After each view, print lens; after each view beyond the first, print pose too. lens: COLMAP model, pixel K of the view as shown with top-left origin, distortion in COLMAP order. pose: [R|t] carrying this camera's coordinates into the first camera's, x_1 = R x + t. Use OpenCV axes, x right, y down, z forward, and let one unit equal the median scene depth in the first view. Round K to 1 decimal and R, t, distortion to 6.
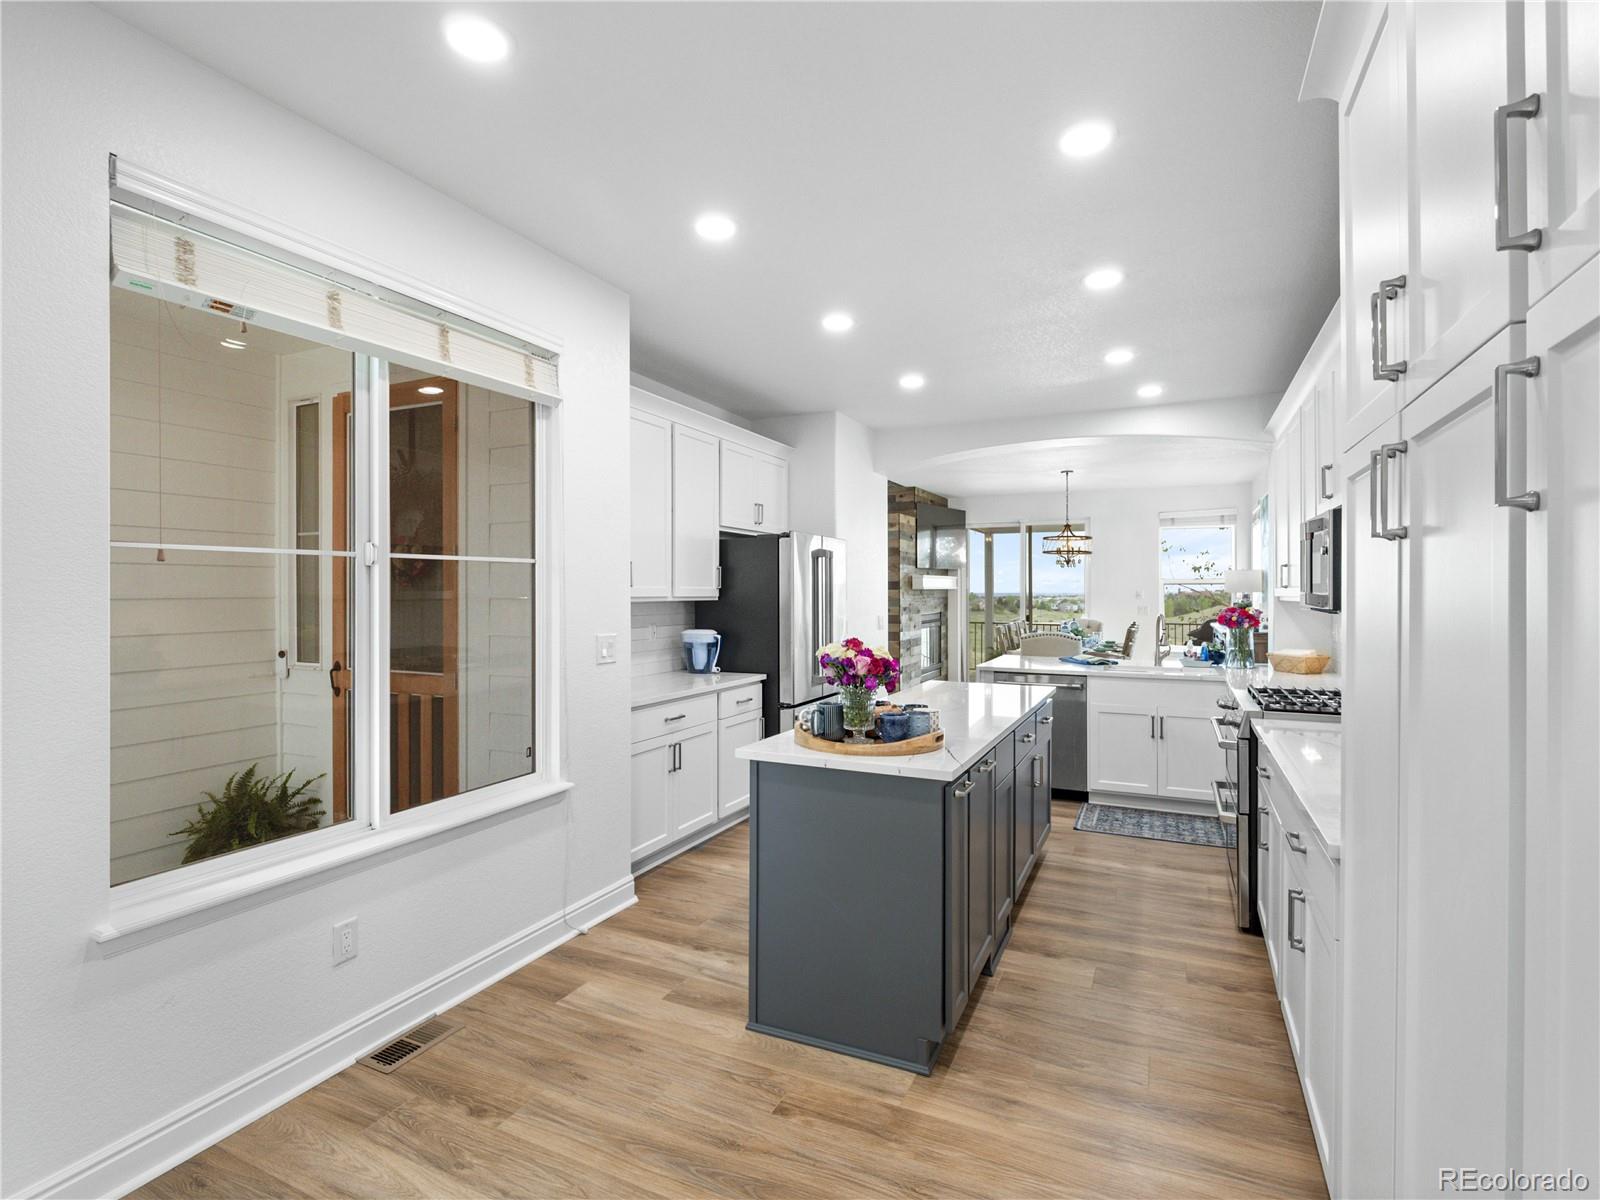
lens RADIAL K [[784.0, 0, 788.0], [0, 784.0, 591.9], [0, 0, 1]] dist [-0.007280, 0.000322]
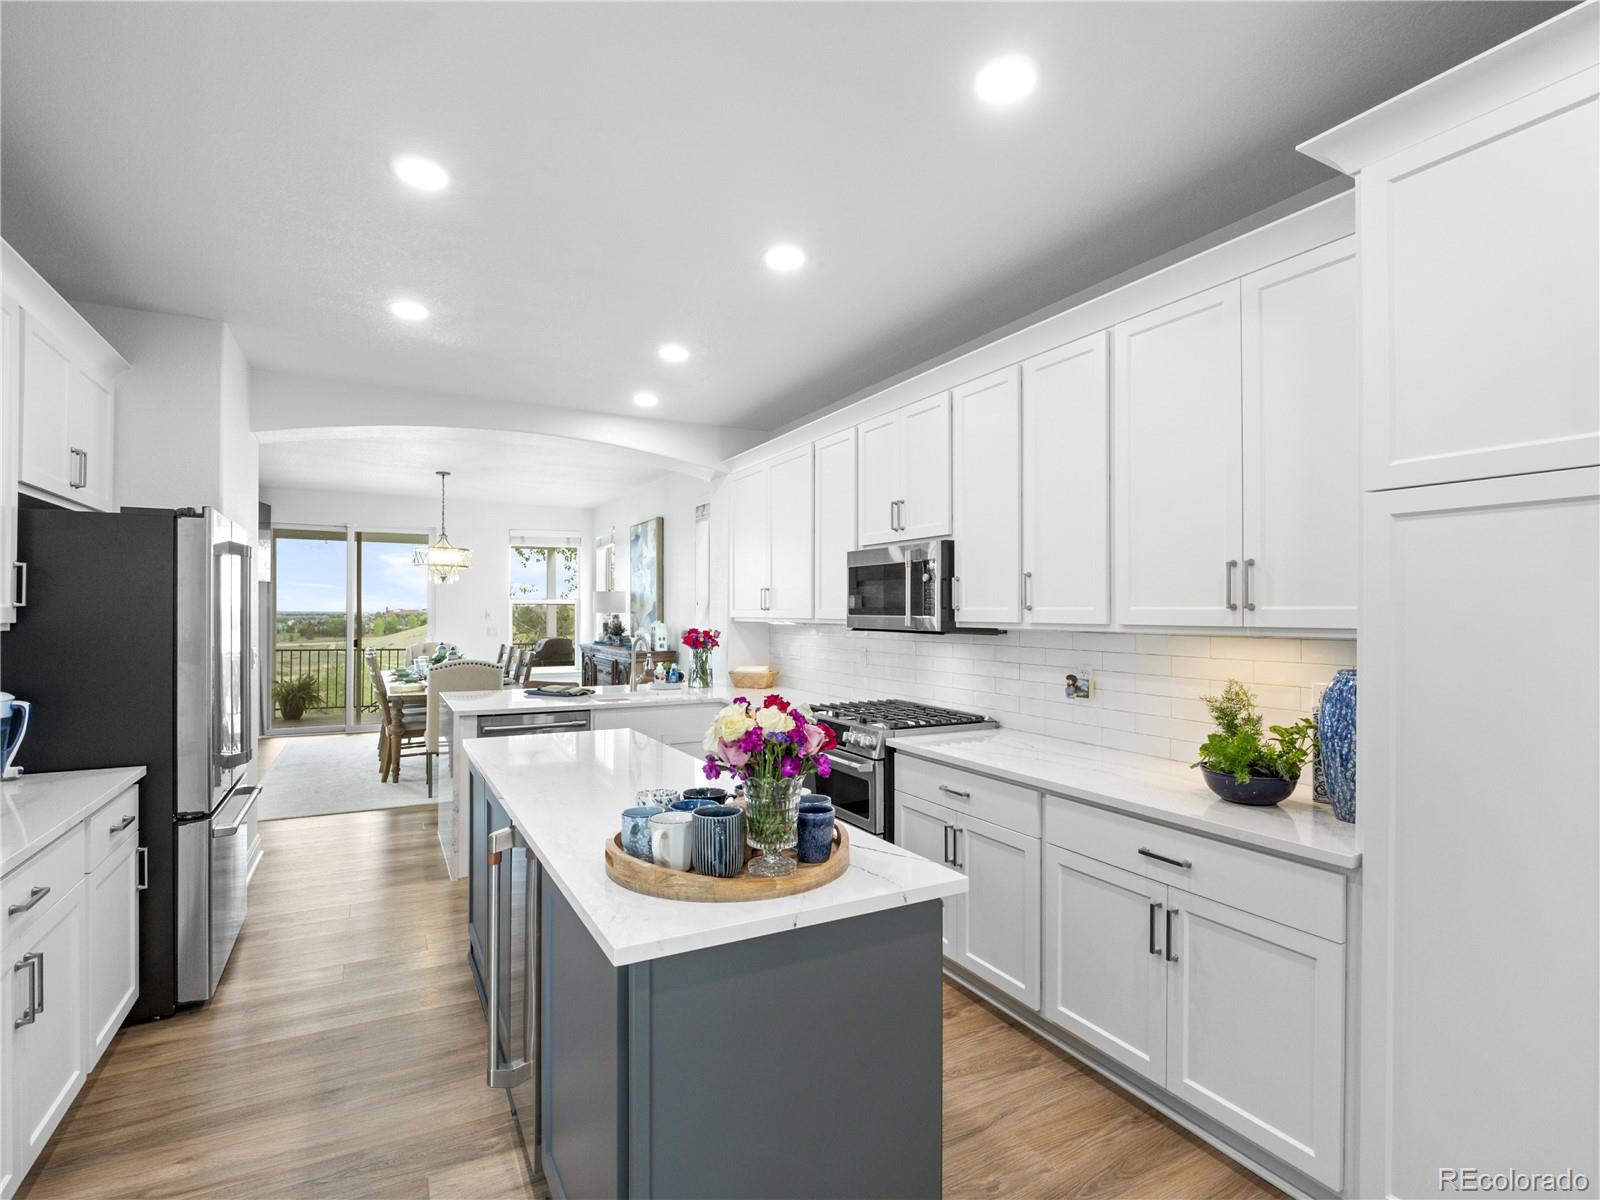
lens RADIAL K [[784.0, 0, 795.9], [0, 784.0, 613.1], [0, 0, 1]] dist [-0.007280, 0.000322]
pose [[0.592226, 0.000382, 0.805772, -0.192193], [-0.001862, 0.999998, 0.000894, -0.002040], [-0.805769, -0.002029, 0.592226, 0.310988]]
